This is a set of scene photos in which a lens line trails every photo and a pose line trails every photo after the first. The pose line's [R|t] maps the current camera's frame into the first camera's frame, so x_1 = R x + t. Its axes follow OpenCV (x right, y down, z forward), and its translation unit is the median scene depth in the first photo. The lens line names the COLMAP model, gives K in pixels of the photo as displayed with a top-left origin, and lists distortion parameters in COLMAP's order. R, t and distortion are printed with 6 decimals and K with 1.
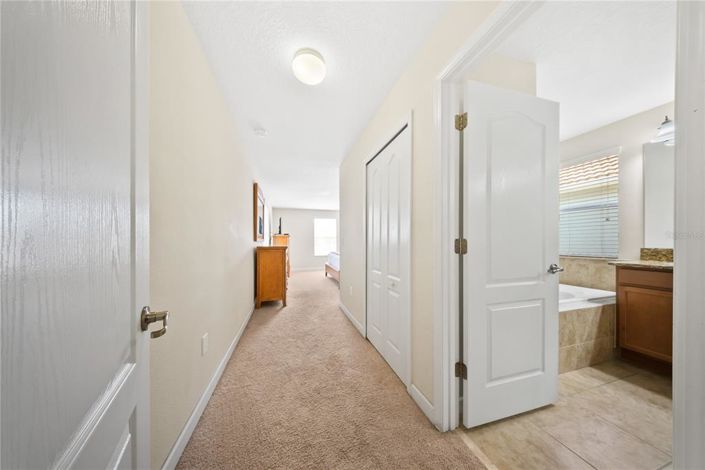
lens RADIAL K [[207.8, 0, 350.3], [0, 207.8, 243.8], [0, 0, 1]] dist [0.004860, -0.000549]
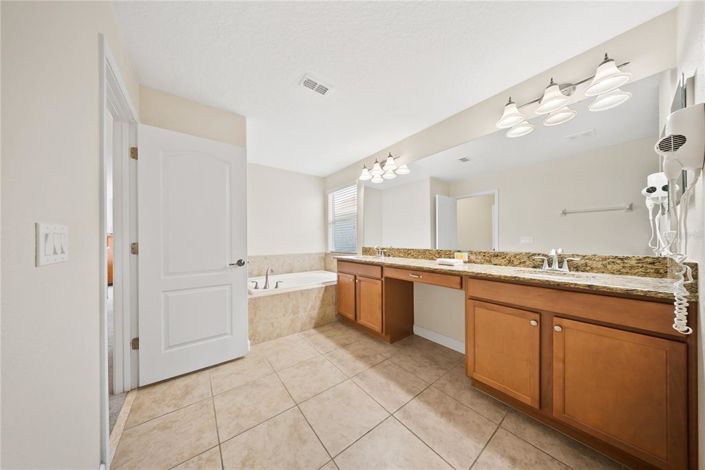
lens RADIAL K [[207.8, 0, 348.0], [0, 207.8, 240.7], [0, 0, 1]] dist [0.004860, -0.000549]
pose [[0.936963, -0.001693, 0.349425, 0.876691], [0.005470, 0.999937, -0.009824, -0.012233], [-0.349386, 0.011116, 0.936913, -0.463452]]
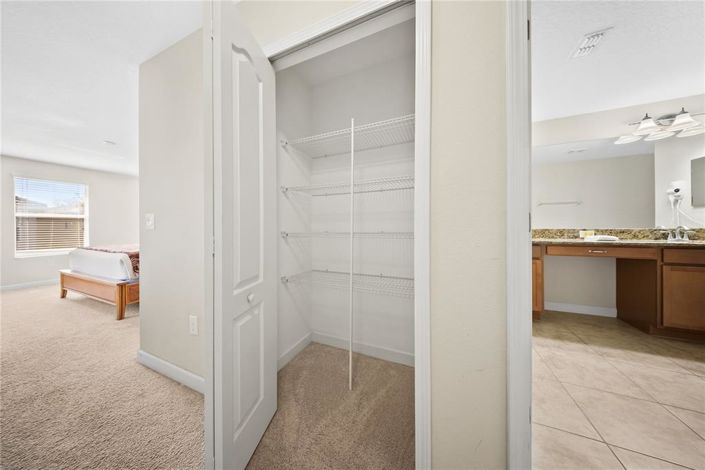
lens RADIAL K [[207.8, 0, 351.6], [0, 207.8, 227.1], [0, 0, 1]] dist [0.004860, -0.000549]
pose [[0.652622, -0.005068, 0.757667, -0.200762], [0.014542, 0.999877, -0.005838, 0.005298], [-0.757544, 0.014828, 0.652615, 0.646670]]
